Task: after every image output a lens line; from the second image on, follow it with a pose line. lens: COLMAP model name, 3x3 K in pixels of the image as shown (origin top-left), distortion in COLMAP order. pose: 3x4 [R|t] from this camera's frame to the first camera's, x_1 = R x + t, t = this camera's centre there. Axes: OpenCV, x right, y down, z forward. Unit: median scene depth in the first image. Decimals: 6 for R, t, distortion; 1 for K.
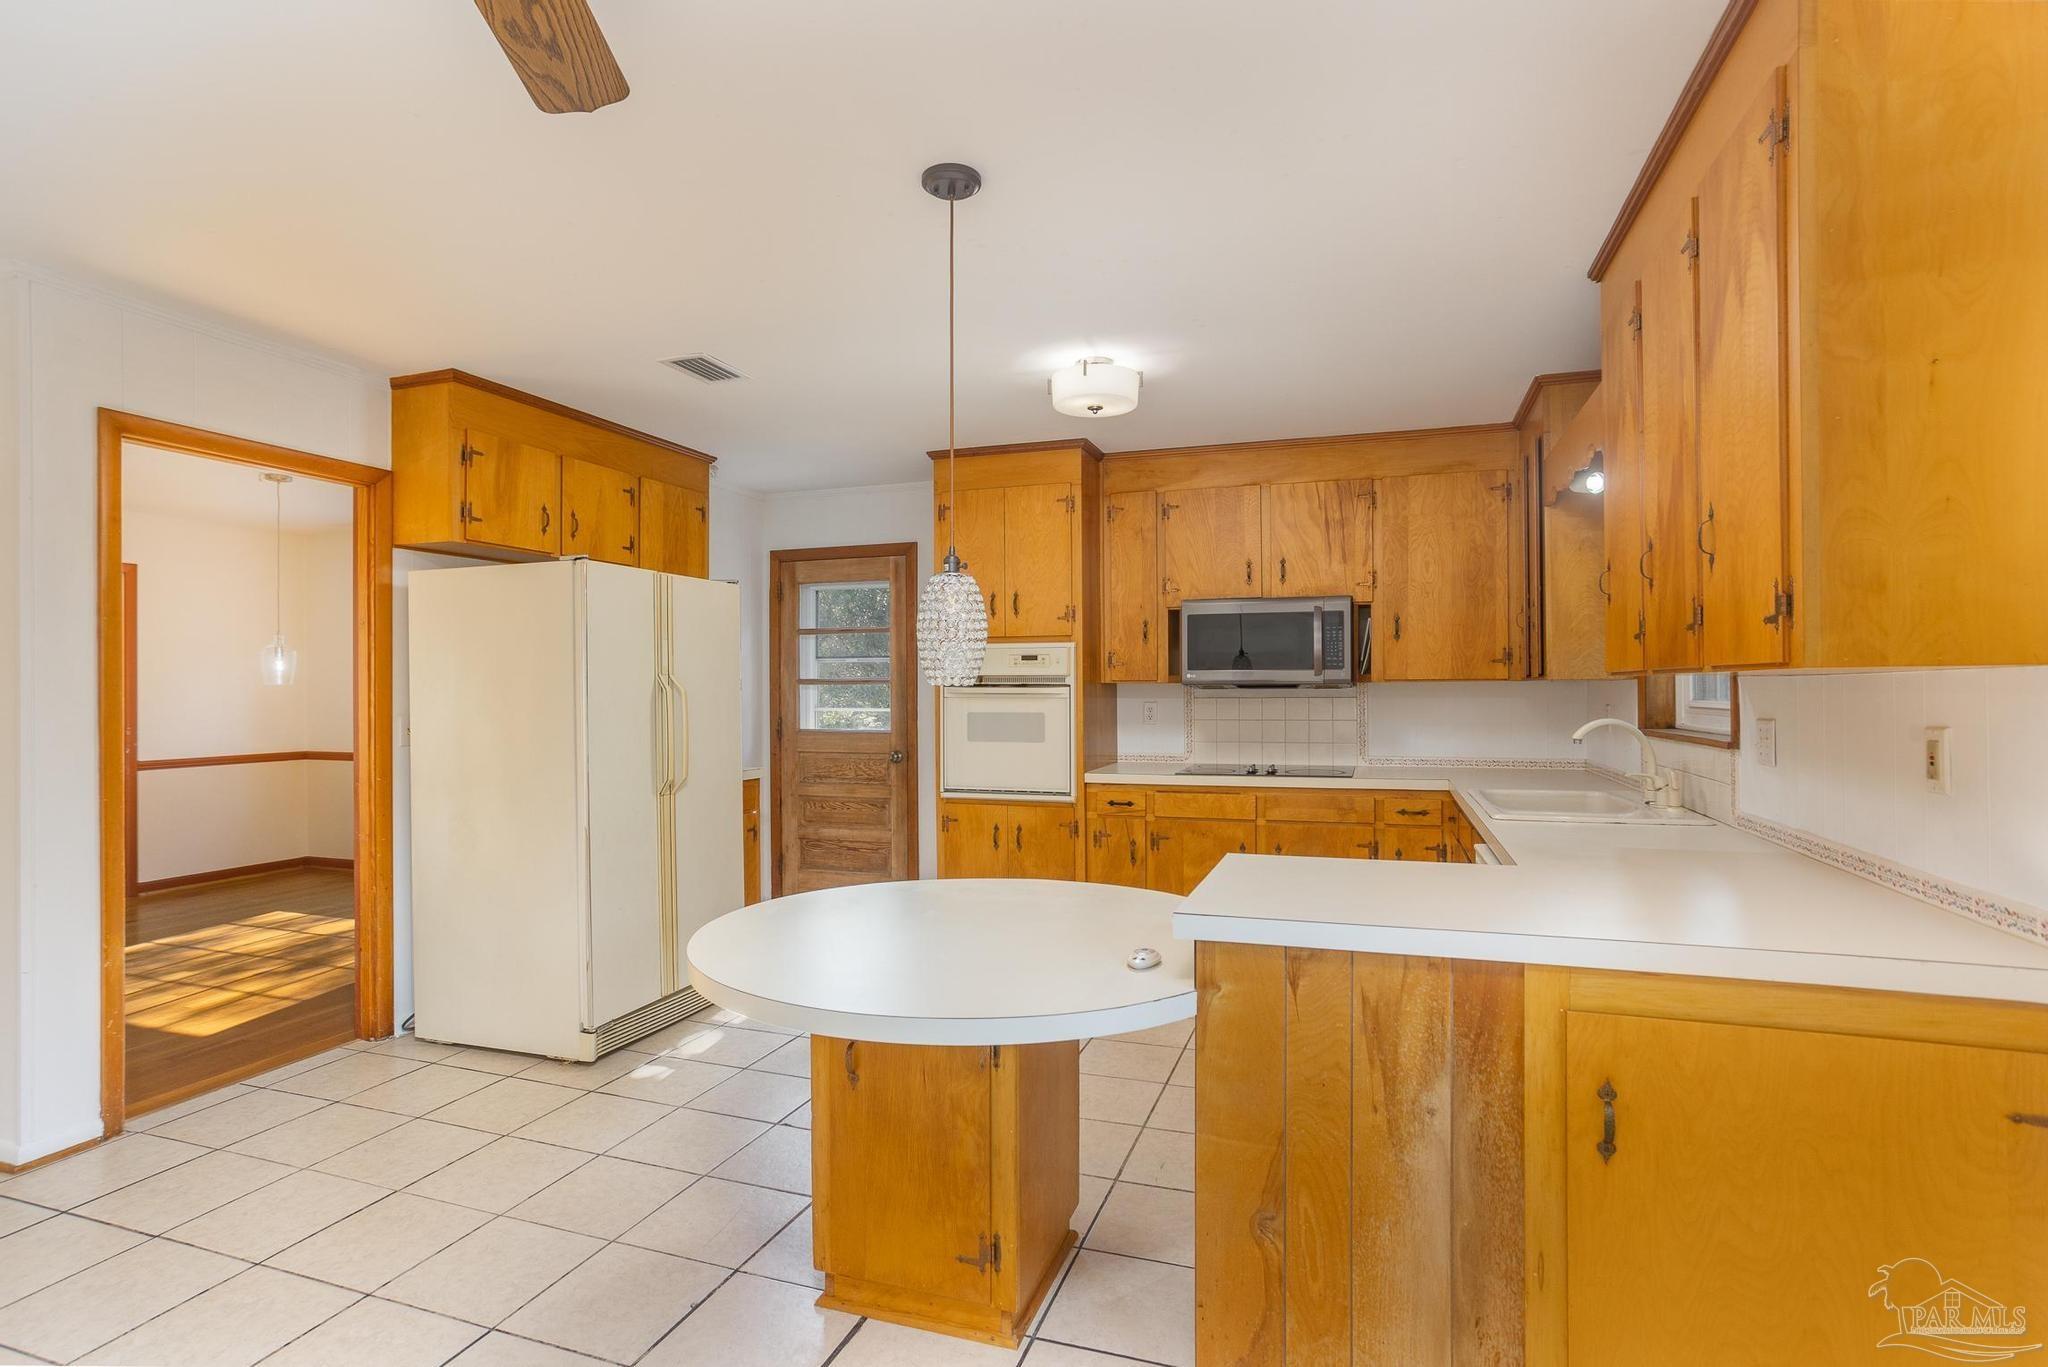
lens RADIAL K [[1001.4, 0, 1010.1], [0, 1001.4, 681.0], [0, 0, 1]] dist [-0.052909, 0.038397]
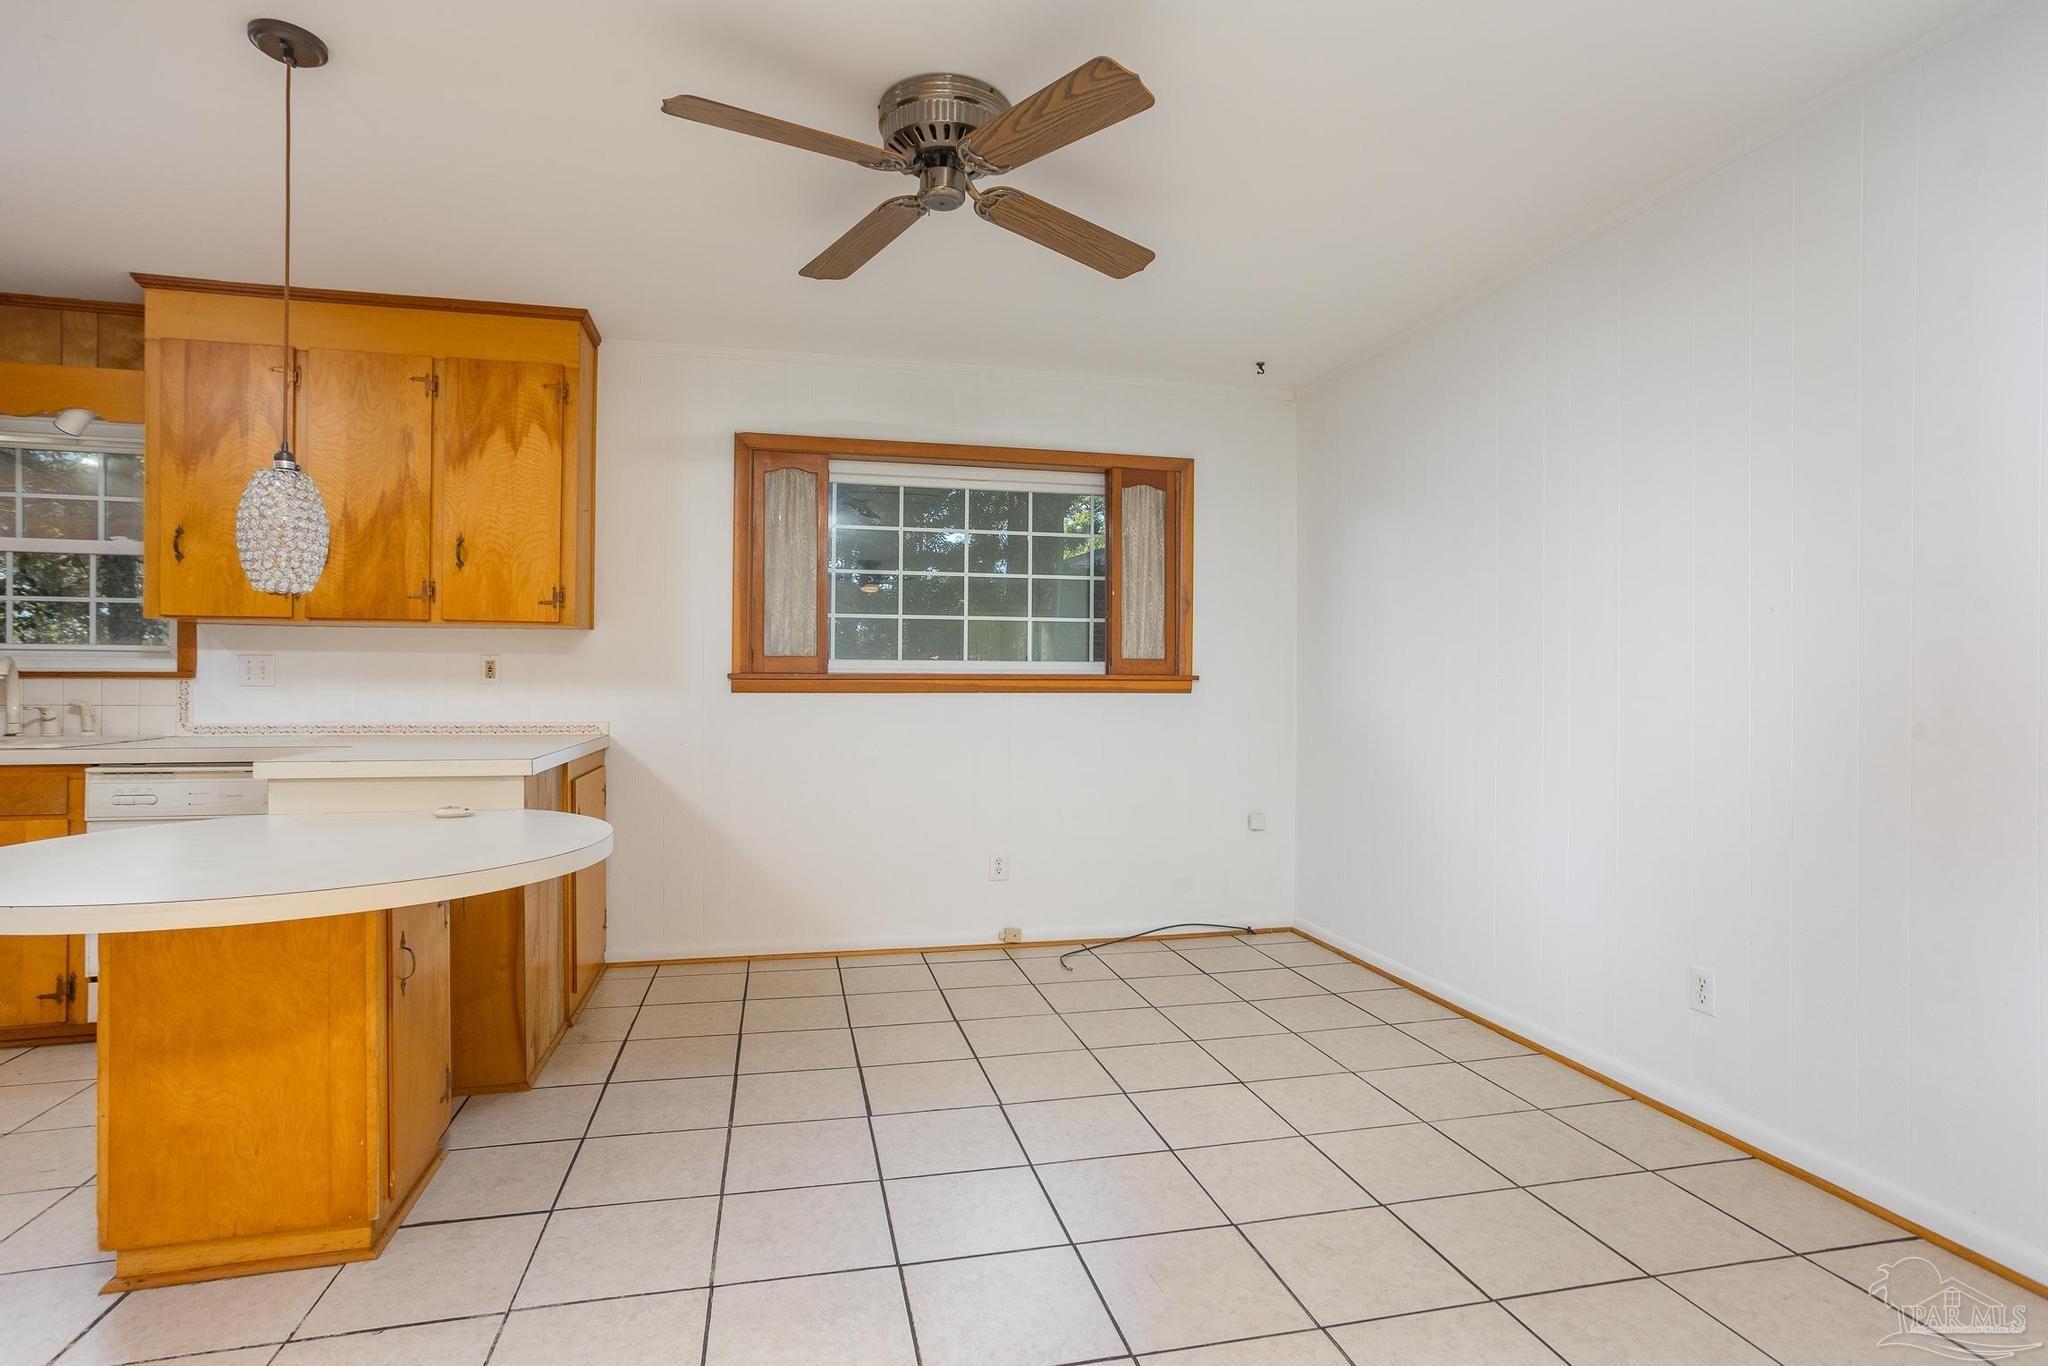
lens RADIAL K [[1001.4, 0, 1010.1], [0, 1001.4, 680.5], [0, 0, 1]] dist [-0.052909, 0.038397]
pose [[-0.528959, 0.002393, 0.848644, -0.568843], [-0.010789, 0.999896, -0.009544, 0.042068], [-0.848579, -0.014205, -0.528878, 0.435748]]
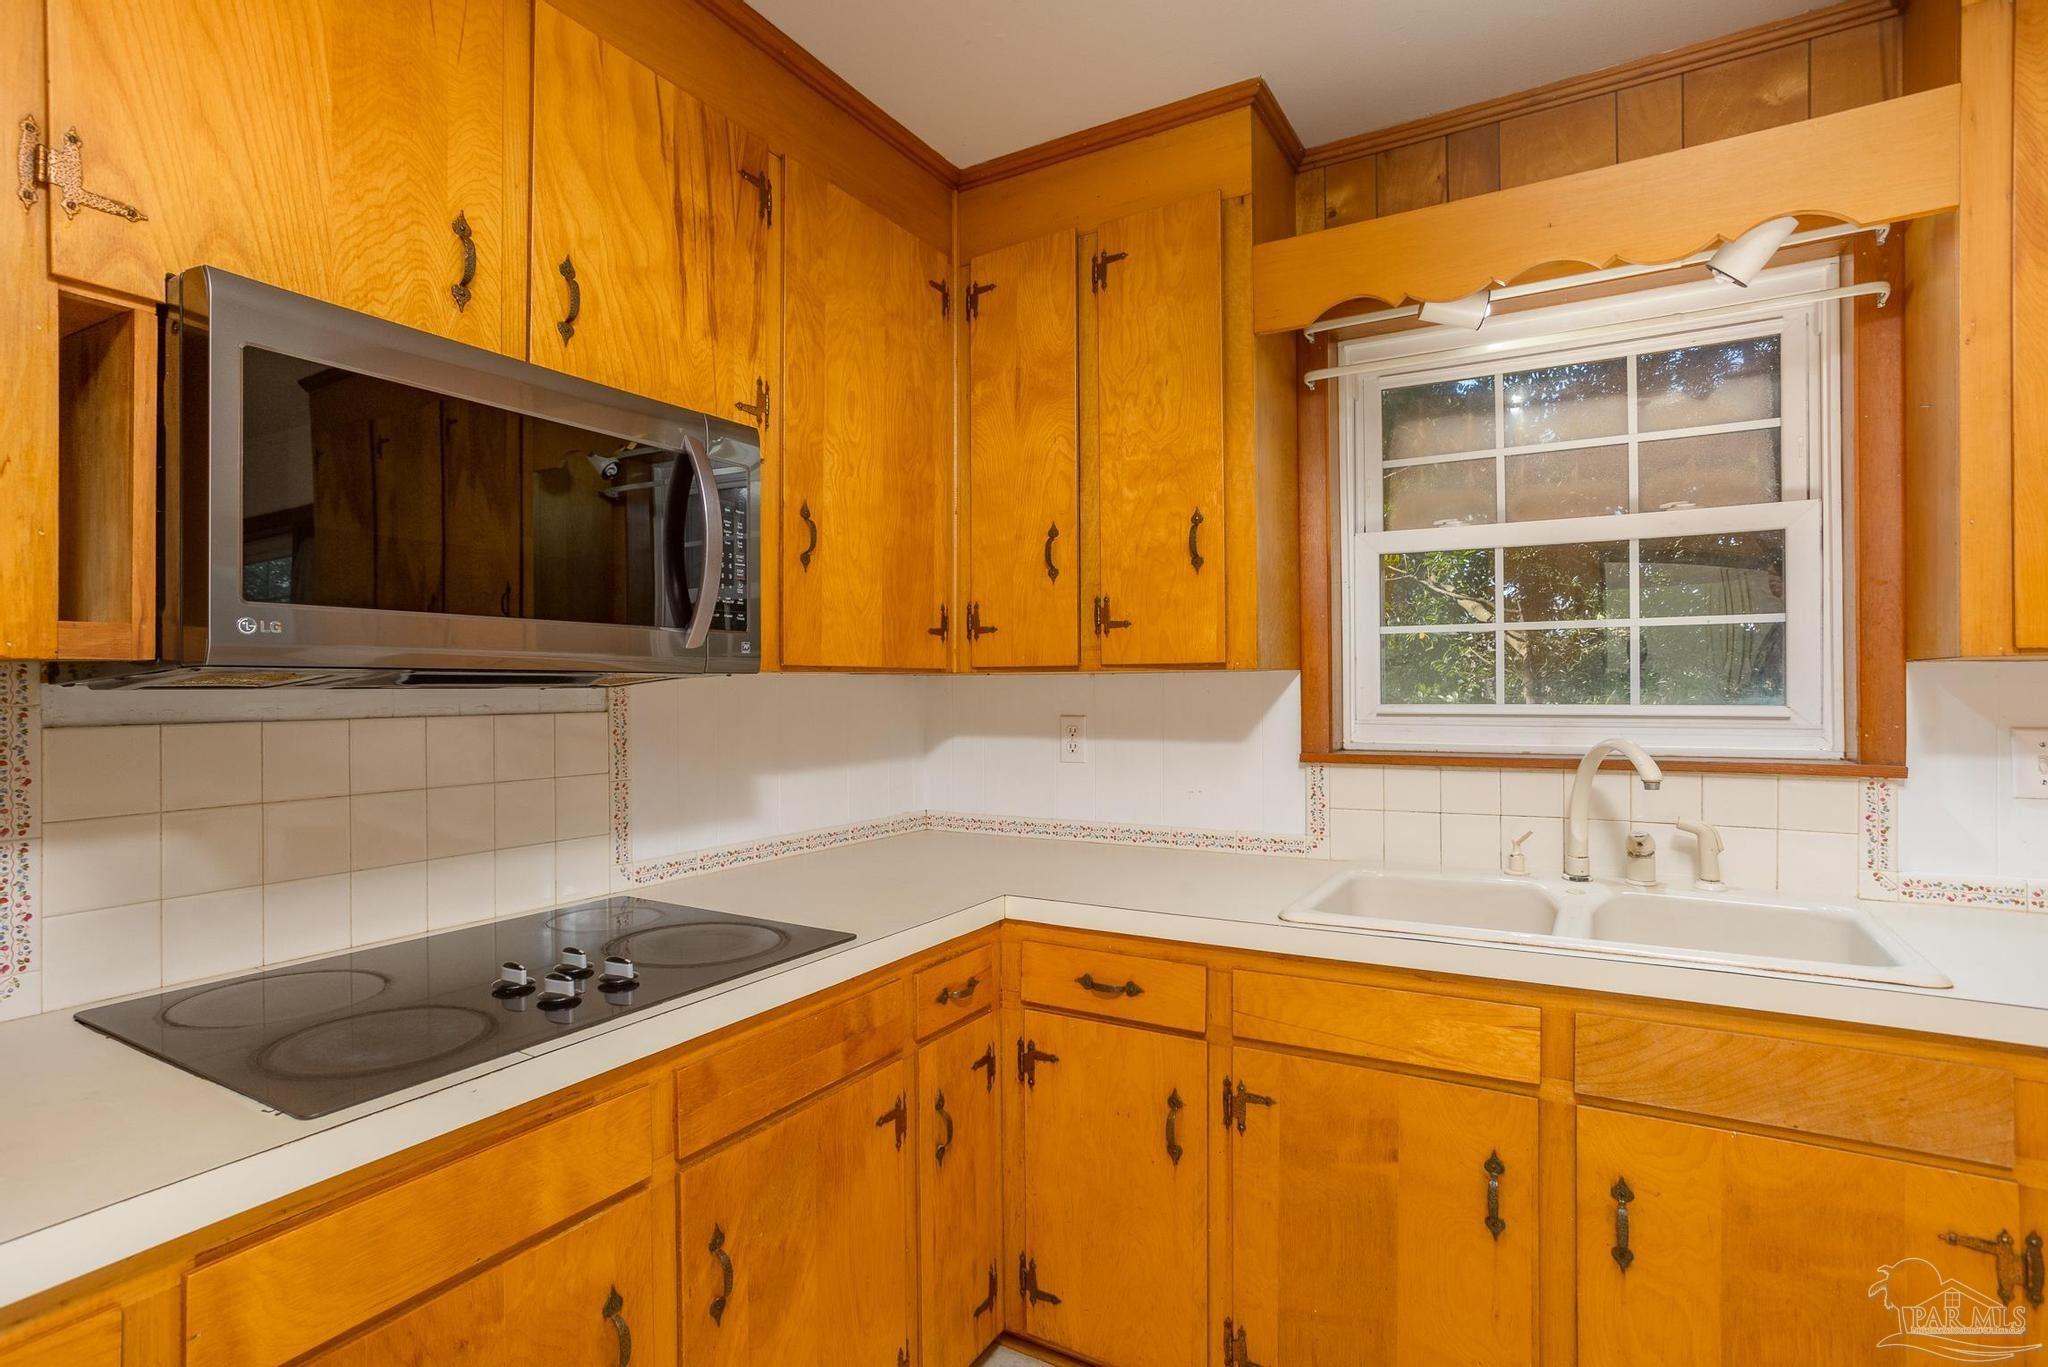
lens RADIAL K [[1024.8, 0, 1031.9], [0, 1024.8, 683.3], [0, 0, 1]] dist [-0.059472, 0.041014]
pose [[0.187098, 0.009256, 0.982298, 0.000708], [-0.002623, 0.999957, -0.008923, 0.008946], [-0.982338, -0.000907, 0.187114, 0.813527]]
